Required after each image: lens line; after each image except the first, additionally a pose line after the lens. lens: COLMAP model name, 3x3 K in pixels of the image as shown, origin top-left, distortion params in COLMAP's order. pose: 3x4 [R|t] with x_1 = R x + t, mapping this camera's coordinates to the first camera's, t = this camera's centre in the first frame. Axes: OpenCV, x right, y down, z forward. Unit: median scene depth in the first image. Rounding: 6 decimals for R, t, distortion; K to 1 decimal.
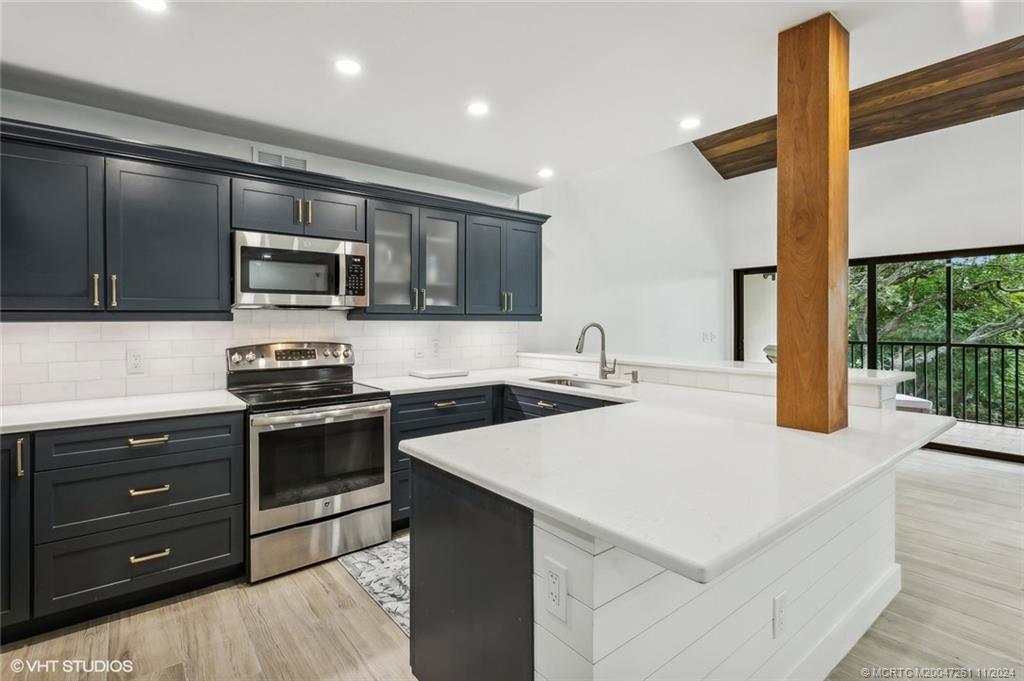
lens RADIAL K [[492.0, 0, 510.0], [0, 492.0, 328.6], [0, 0, 1]] dist [0.000998, 0.000224]
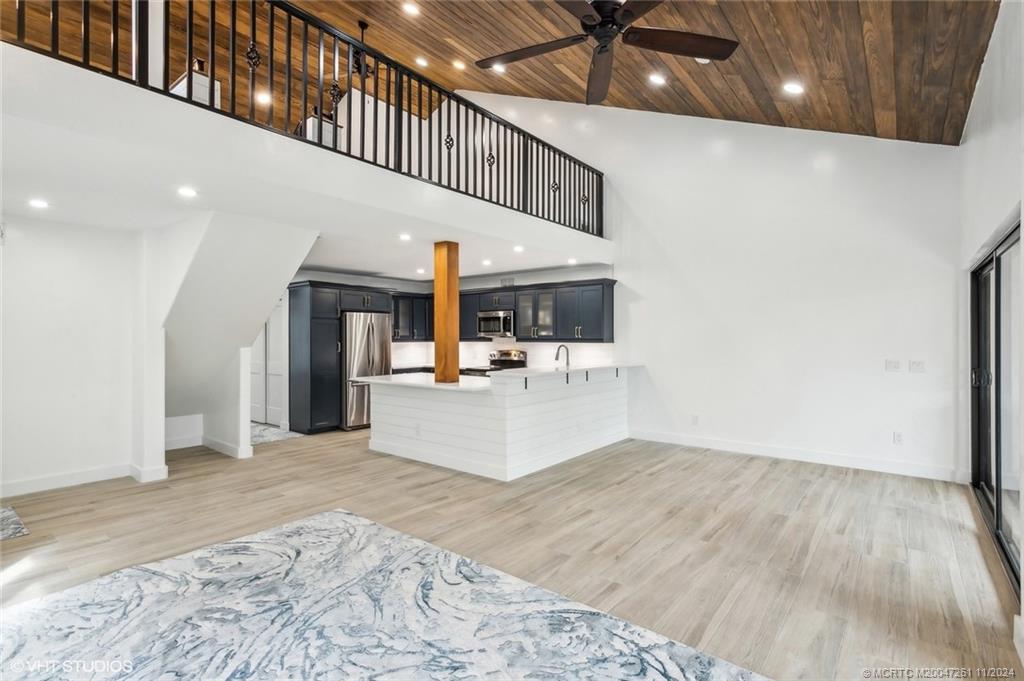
lens RADIAL K [[488.0, 0, 507.9], [0, 488.0, 337.1], [0, 0, 1]] dist [0.010769, 0.000185]
pose [[0.214130, 0.000468, -0.976805, 1.775747], [-0.012378, 0.999921, -0.002234, -0.029915], [0.976727, 0.012569, 0.214119, 0.386327]]
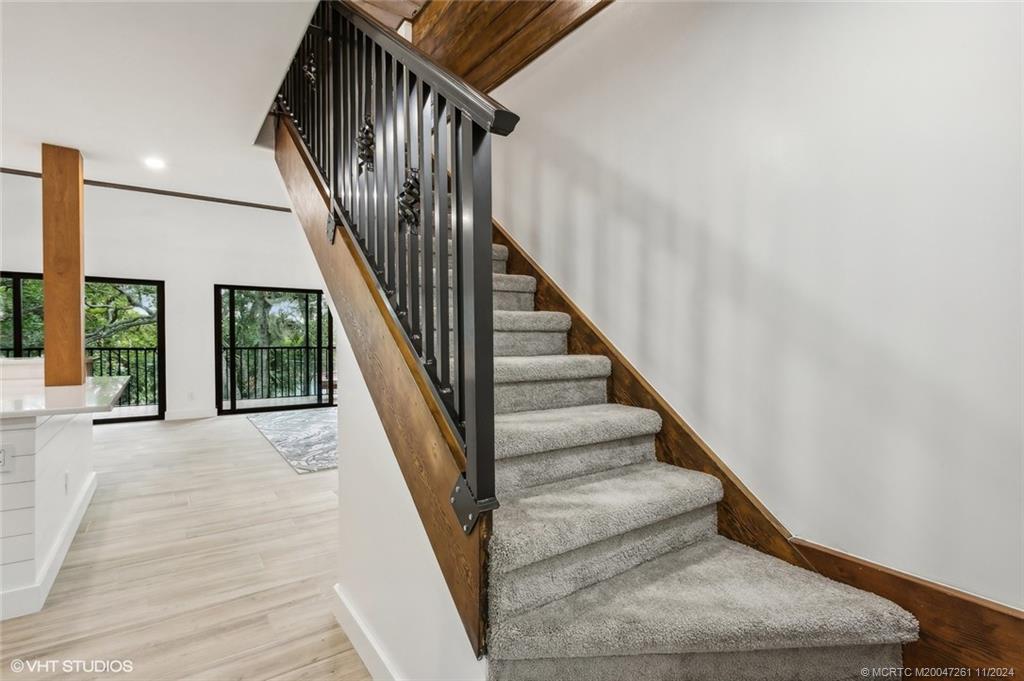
lens RADIAL K [[492.6, 0, 512.0], [0, 492.6, 340.5], [0, 0, 1]] dist [-0.001625, -0.000162]
pose [[0.059745, -0.005781, 0.998197, -0.510343], [0.007152, 0.999960, 0.005363, 0.025339], [-0.998188, 0.006818, 0.059784, -0.329150]]
